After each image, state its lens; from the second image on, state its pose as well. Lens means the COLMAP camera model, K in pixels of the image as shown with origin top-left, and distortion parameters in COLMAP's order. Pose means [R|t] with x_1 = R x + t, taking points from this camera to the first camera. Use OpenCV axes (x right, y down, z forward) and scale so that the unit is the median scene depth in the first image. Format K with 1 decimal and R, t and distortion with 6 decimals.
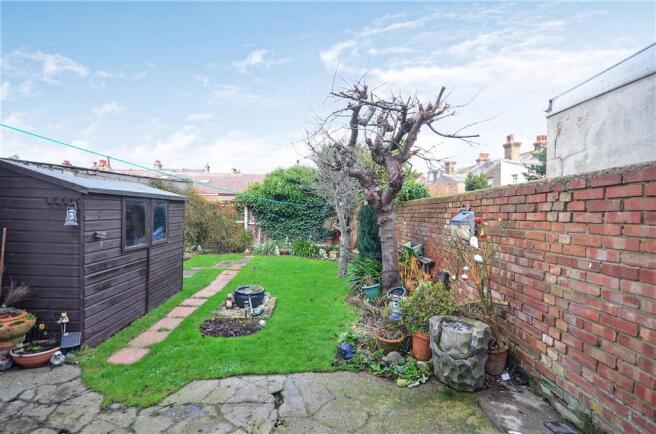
lens RADIAL K [[287.5, 0, 331.3], [0, 287.5, 215.6], [0, 0, 1]] dist [0.014341, -0.015472]
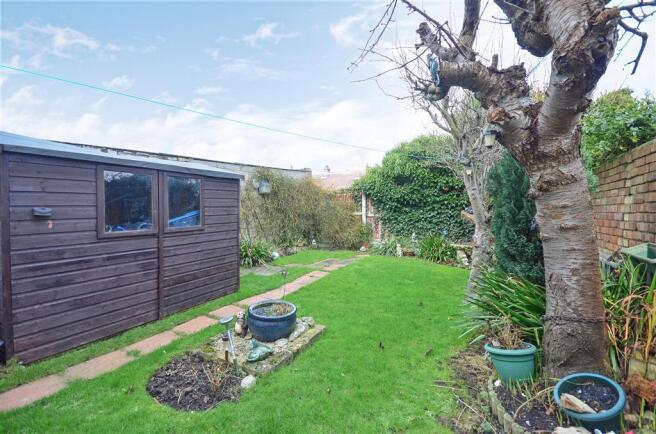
lens RADIAL K [[287.5, 0, 331.3], [0, 287.5, 215.6], [0, 0, 1]] dist [0.014341, -0.015472]
pose [[0.845930, -0.009464, -0.533211, 0.080071], [0.011492, 0.999934, 0.000484, 0.031798], [0.533171, -0.006537, 0.845982, 0.294001]]
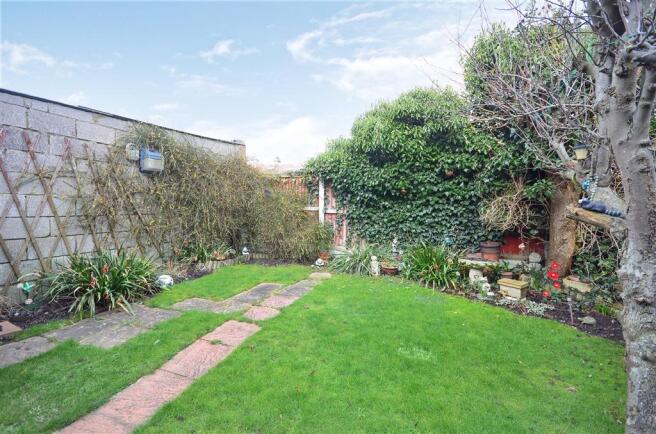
lens RADIAL K [[287.5, 0, 331.3], [0, 287.5, 215.6], [0, 0, 1]] dist [0.014341, -0.015472]
pose [[0.923171, 0.010128, -0.384257, -0.075824], [-0.003916, 0.999849, 0.016944, 0.030948], [0.384370, -0.014137, 0.923071, 0.584792]]
